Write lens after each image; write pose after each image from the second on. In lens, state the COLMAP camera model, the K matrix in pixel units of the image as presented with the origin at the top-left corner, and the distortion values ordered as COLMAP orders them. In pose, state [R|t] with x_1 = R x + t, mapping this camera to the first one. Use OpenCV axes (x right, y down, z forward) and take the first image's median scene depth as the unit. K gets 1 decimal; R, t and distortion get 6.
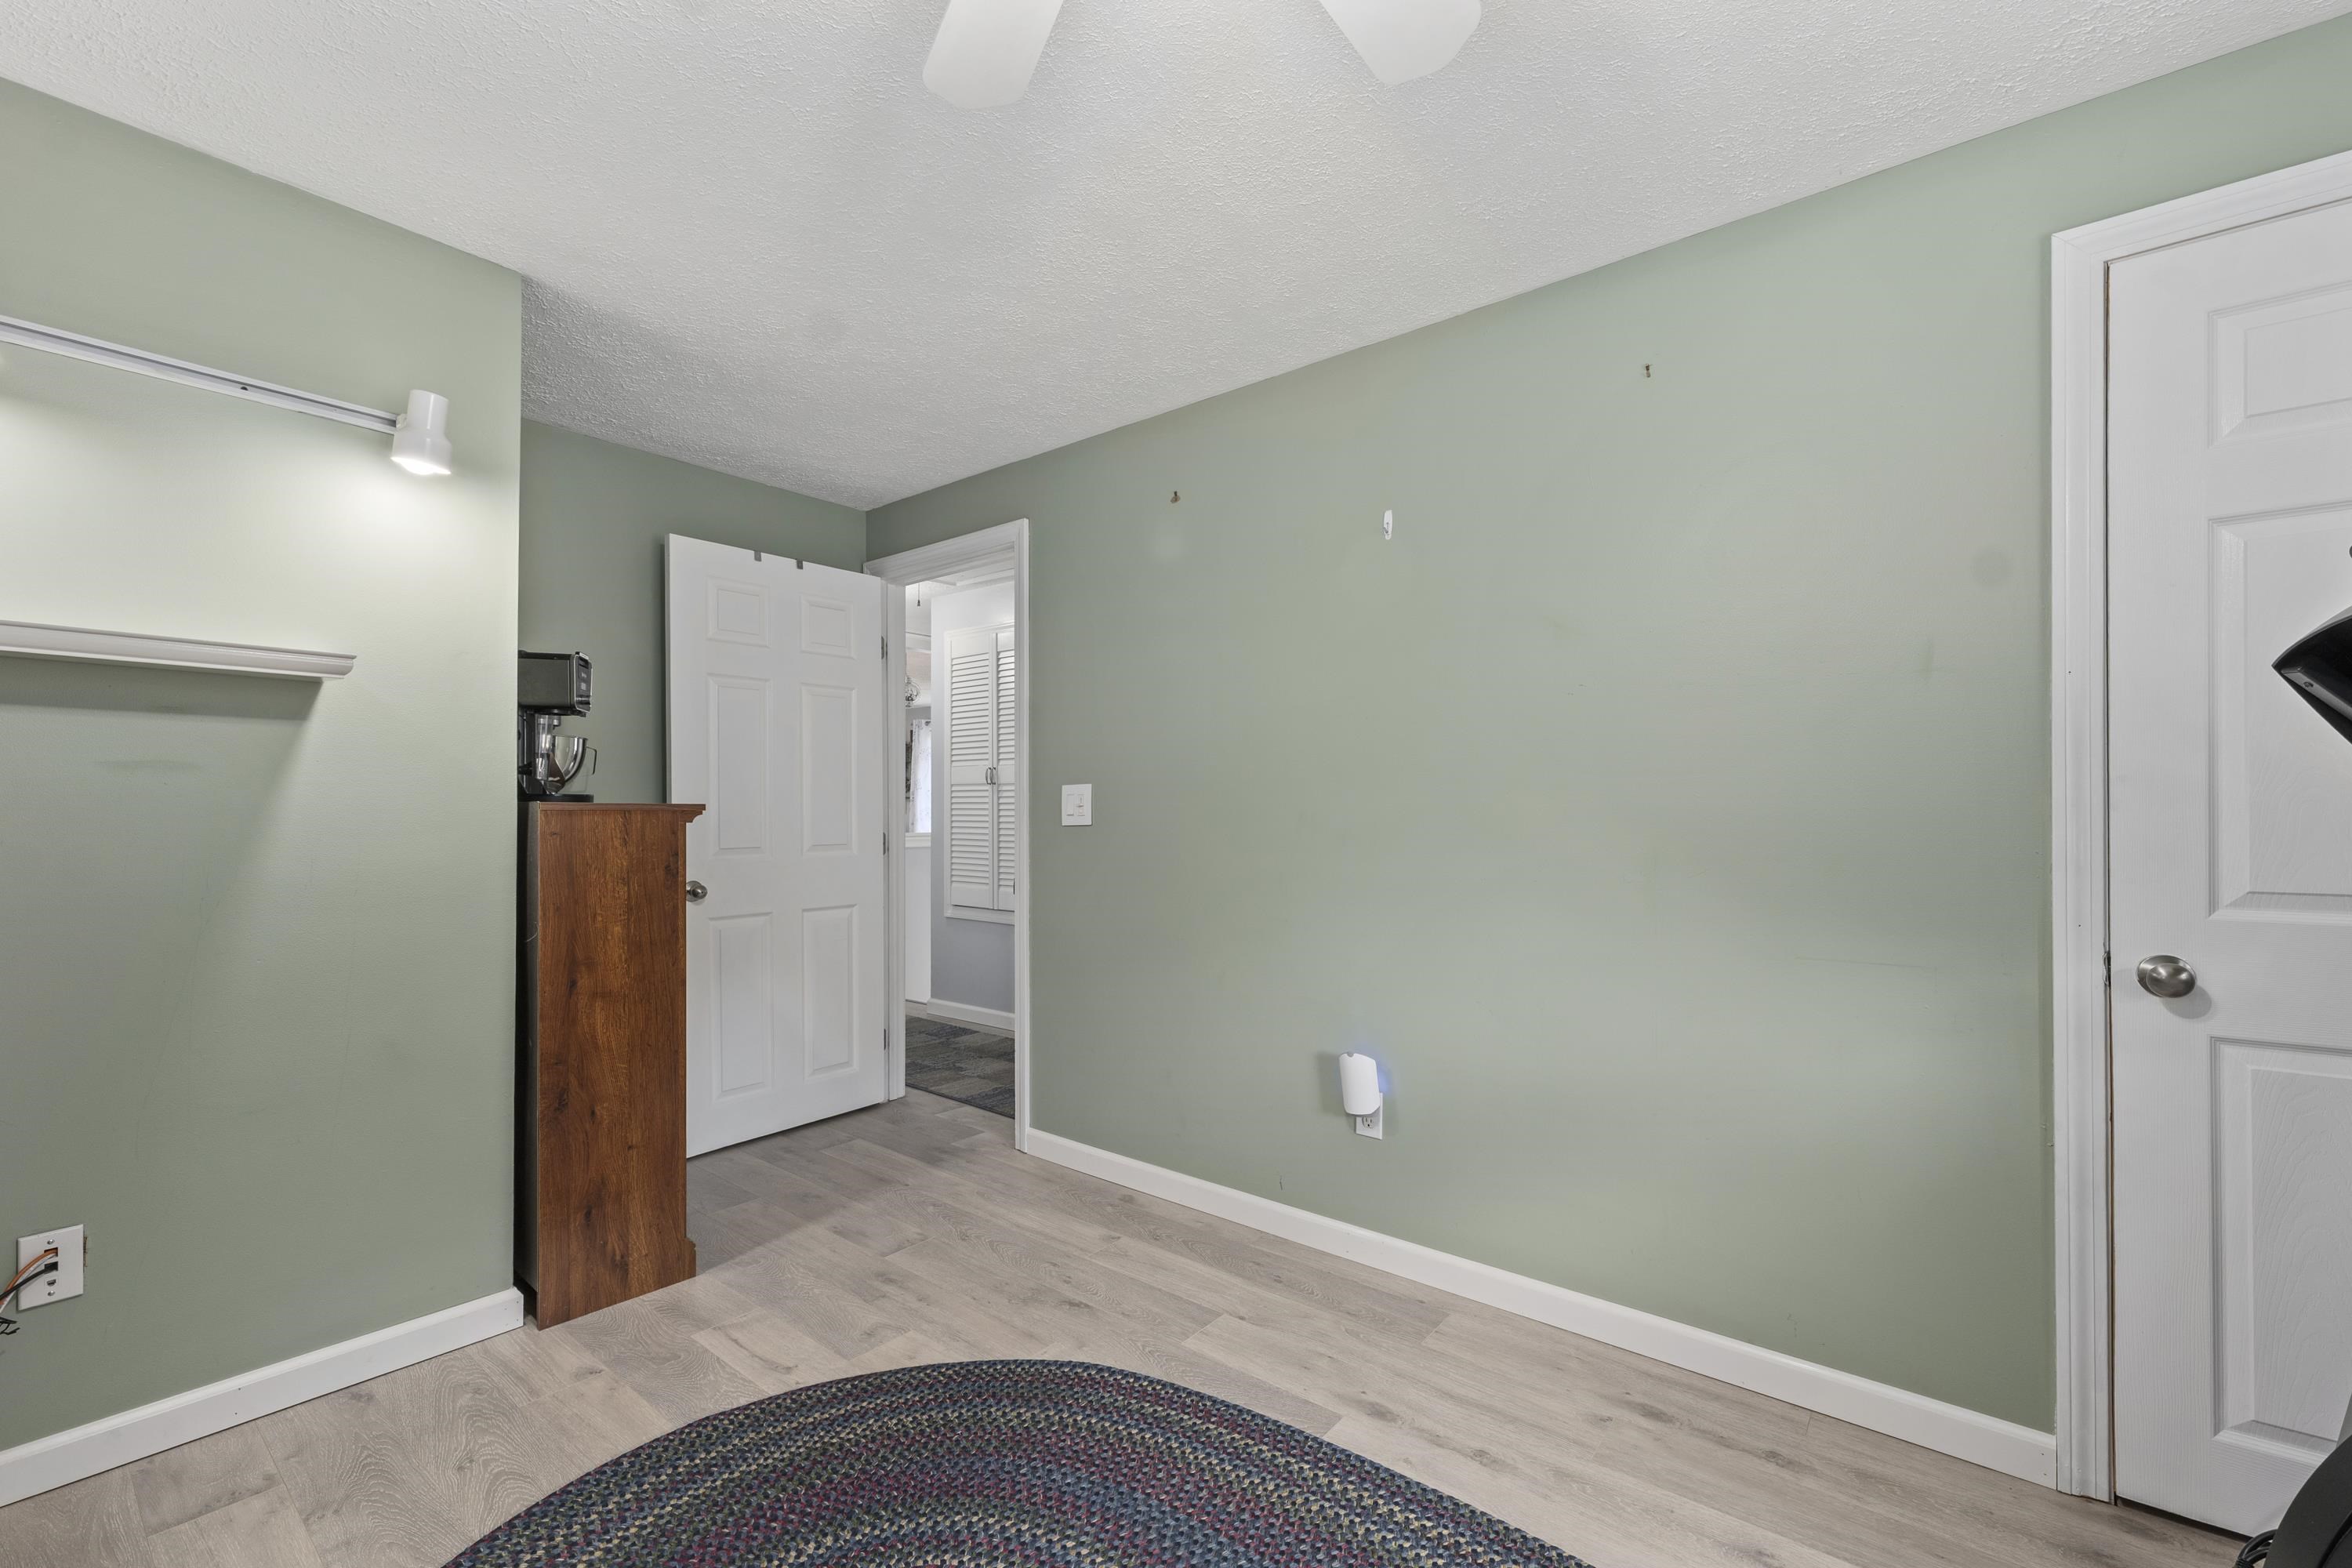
lens RADIAL K [[979.5, 0, 1165.8], [0, 979.5, 807.1], [0, 0, 1]] dist [0.001502, 0.000660]
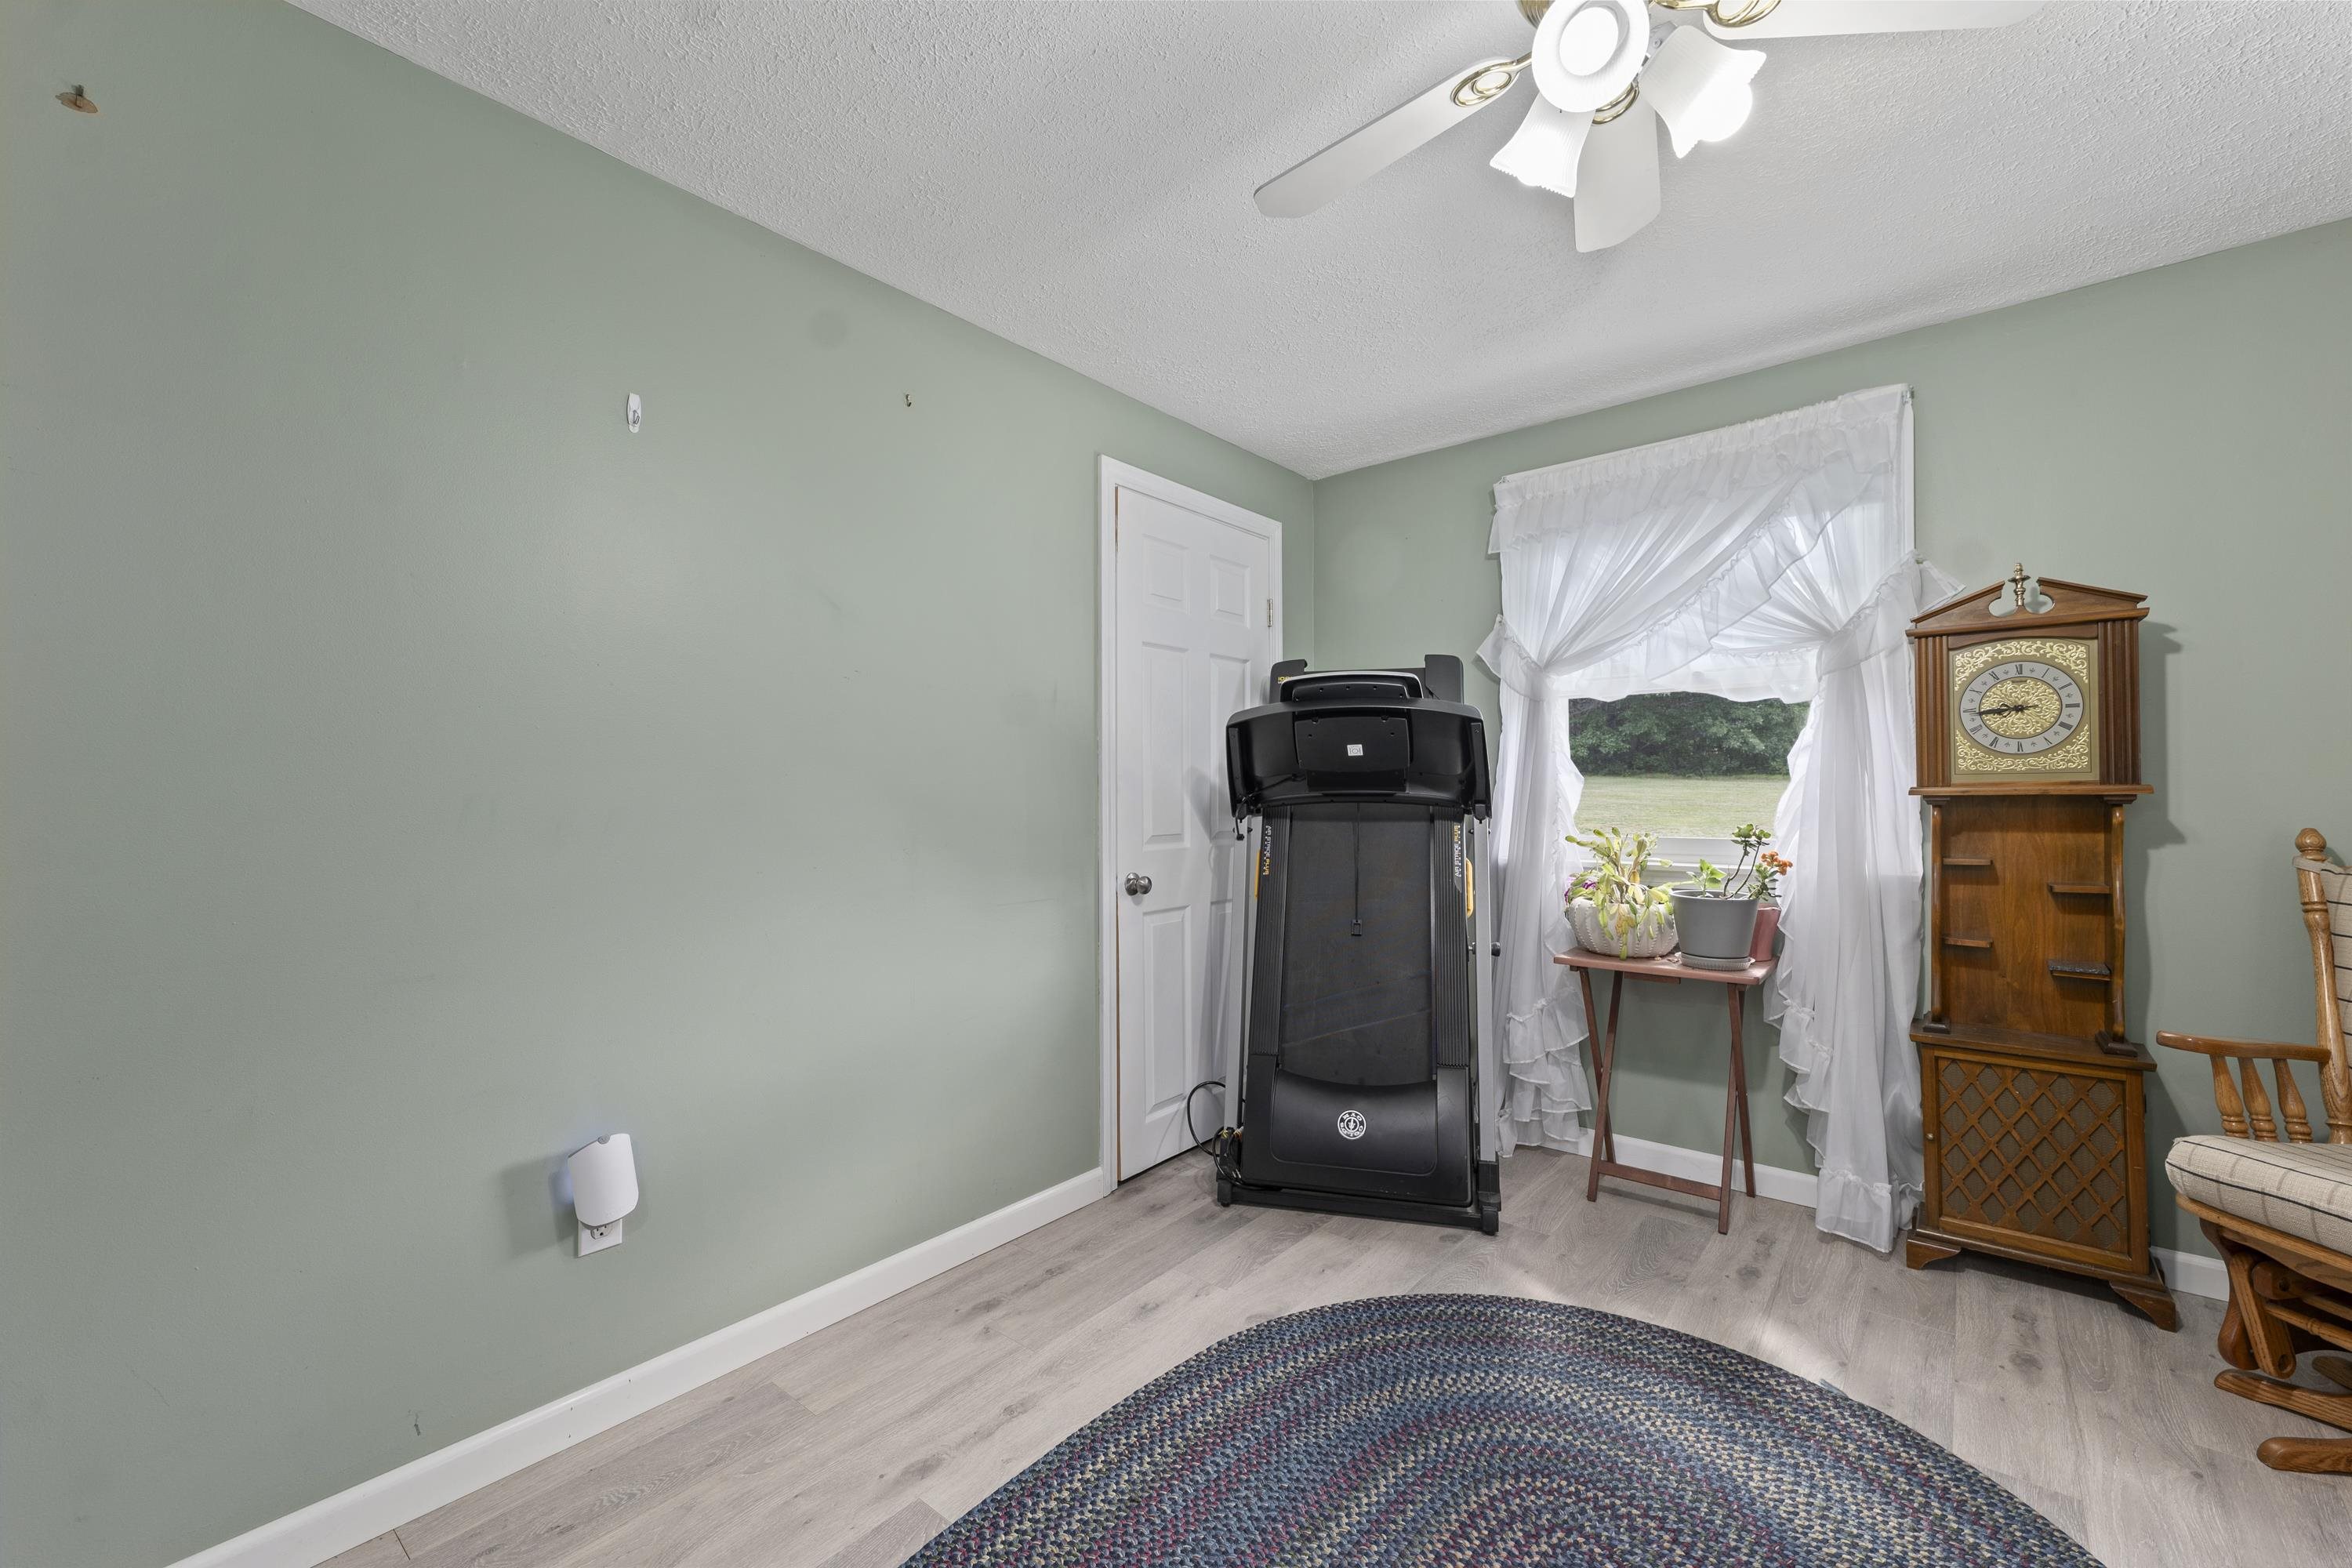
lens RADIAL K [[979.5, 0, 1169.9], [0, 979.5, 776.6], [0, 0, 1]] dist [0.001502, 0.000660]
pose [[-0.005123, 0.017597, 0.999832, -0.716180], [-0.004012, 0.999837, -0.017618, 0.001429], [-0.999979, -0.004101, -0.005051, 0.813625]]
